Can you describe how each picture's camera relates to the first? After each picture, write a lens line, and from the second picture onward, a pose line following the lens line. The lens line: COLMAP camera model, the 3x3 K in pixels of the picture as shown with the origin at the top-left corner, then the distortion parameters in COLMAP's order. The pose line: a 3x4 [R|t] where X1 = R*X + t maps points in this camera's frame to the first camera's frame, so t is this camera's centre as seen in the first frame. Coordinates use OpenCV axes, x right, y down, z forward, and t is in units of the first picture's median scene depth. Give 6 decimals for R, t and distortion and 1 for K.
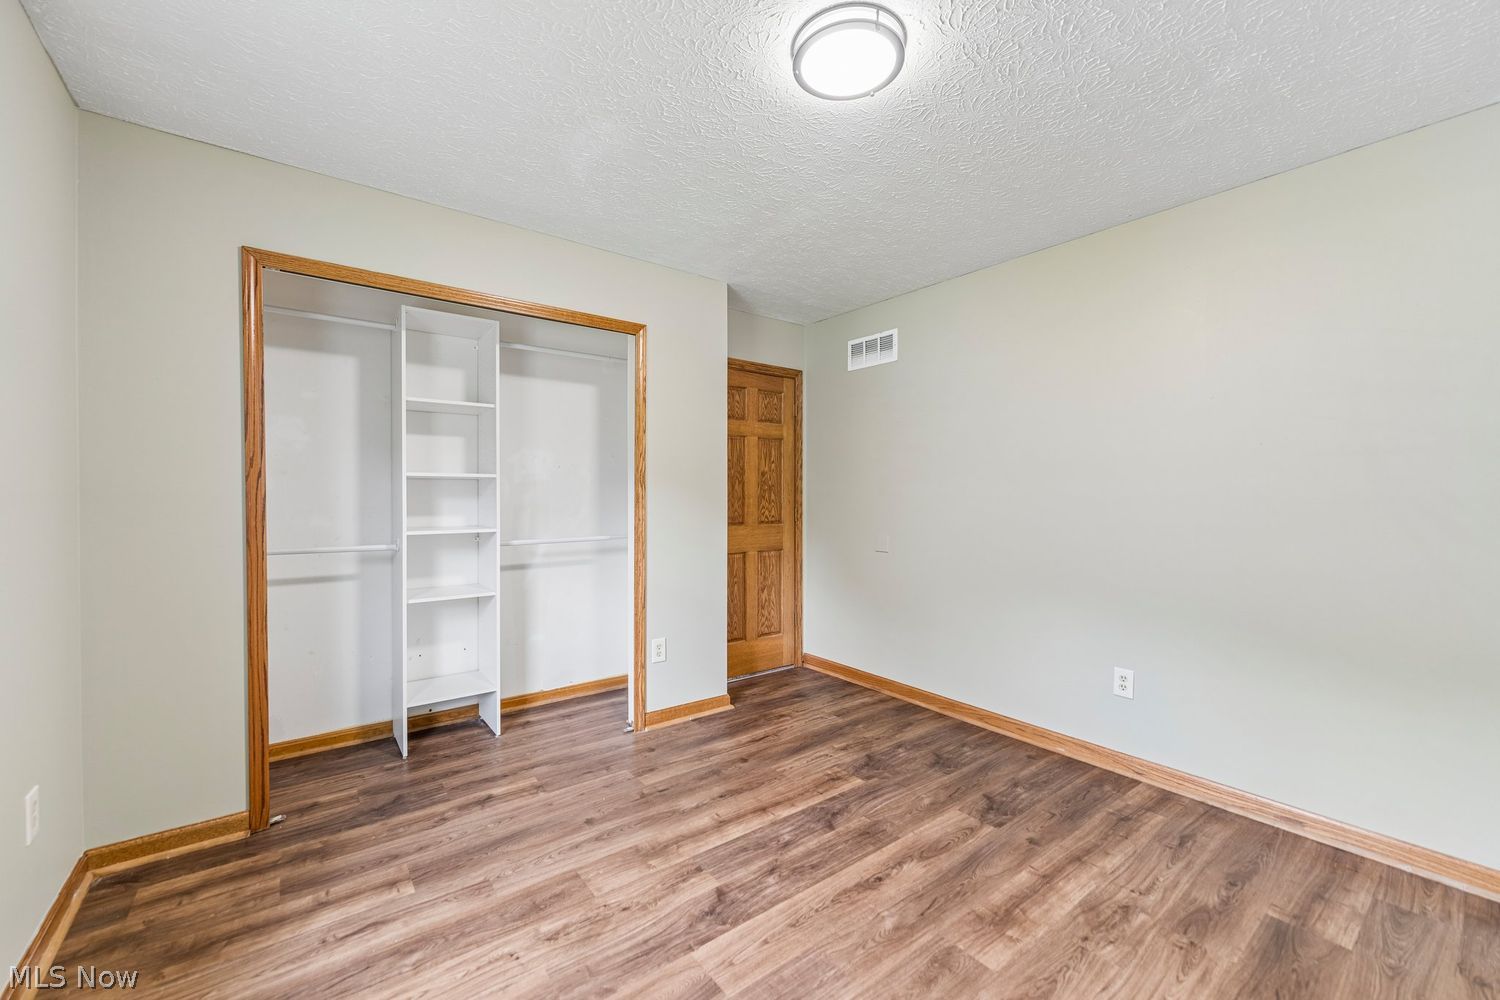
lens RADIAL K [[595.0, 0, 748.3], [0, 595.0, 501.1], [0, 0, 1]] dist [-0.001083, -0.000455]
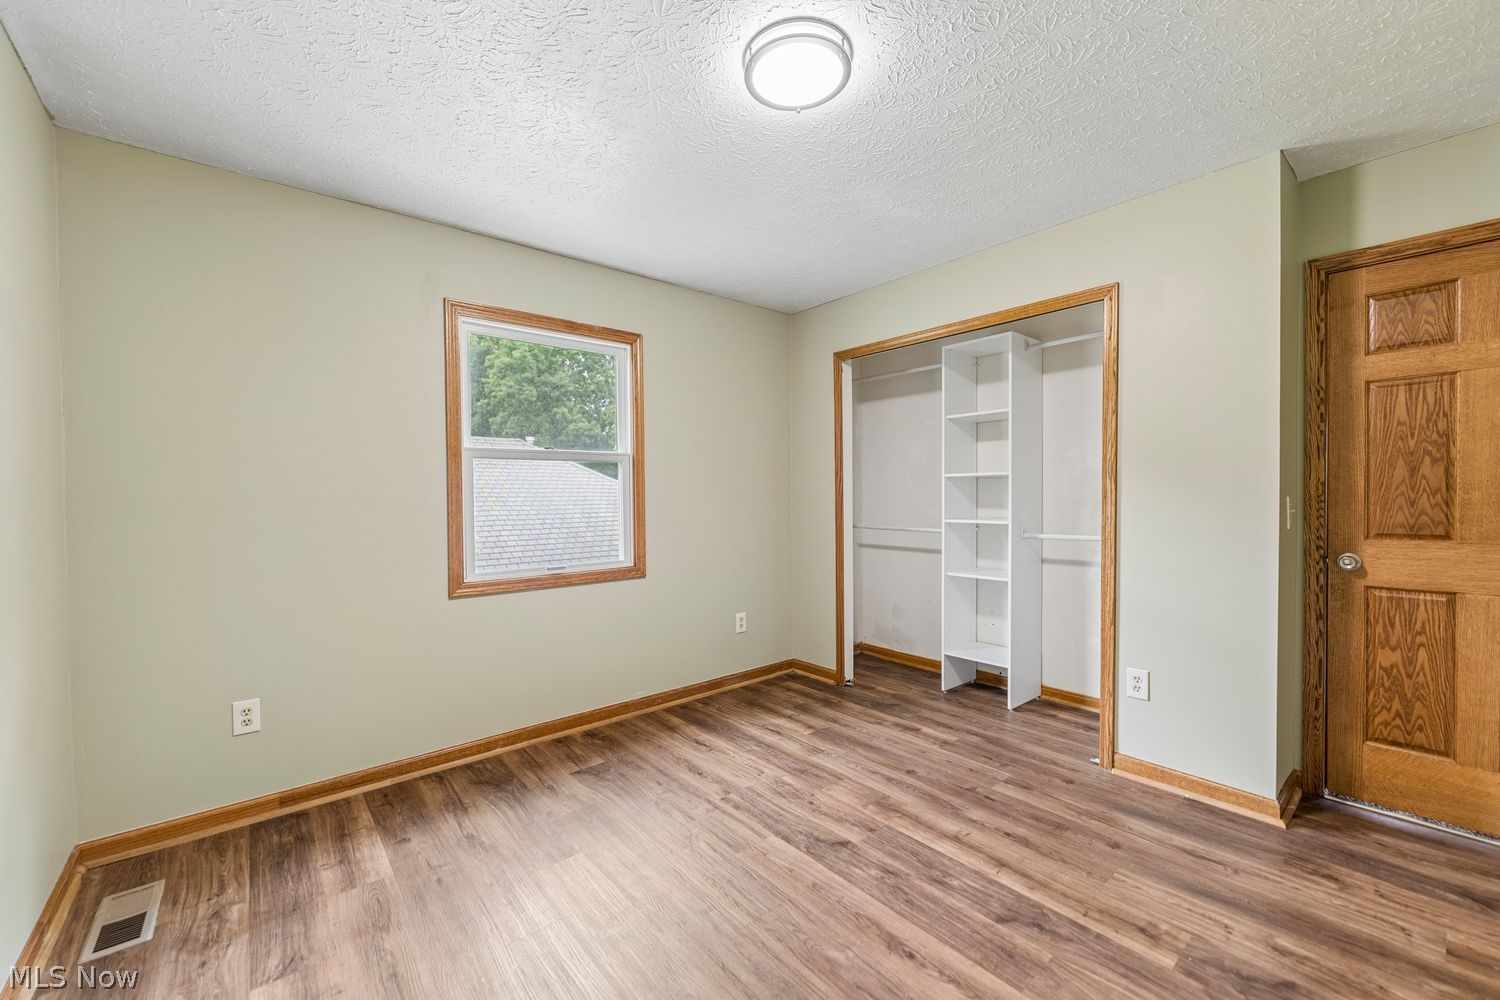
lens RADIAL K [[595.0, 0, 748.3], [0, 595.0, 501.1], [0, 0, 1]] dist [-0.001083, -0.000455]
pose [[0.043818, 0.006387, -0.999019, 0.899328], [-0.001317, 0.999979, 0.006335, 0.004260], [0.999039, 0.001039, 0.043825, 0.650283]]
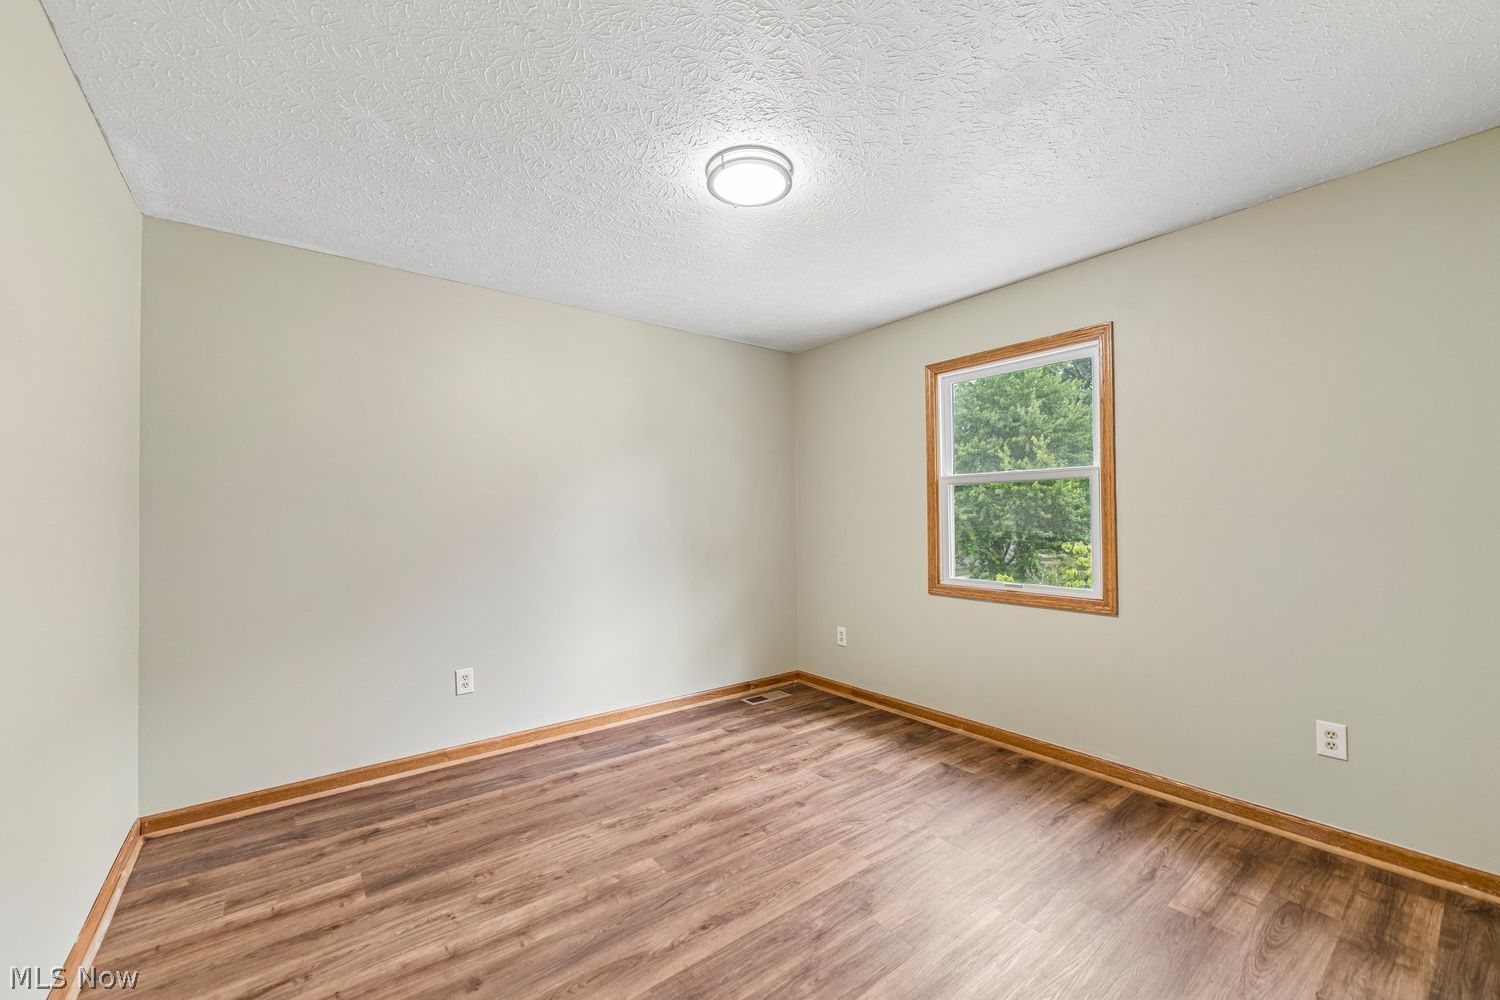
lens RADIAL K [[595.0, 0, 748.3], [0, 595.0, 501.1], [0, 0, 1]] dist [-0.001083, -0.000455]
pose [[-0.999983, 0.004553, -0.003727, 0.132684], [0.004592, 0.999933, -0.010652, -0.022228], [0.003678, -0.010669, -0.999936, 1.707585]]
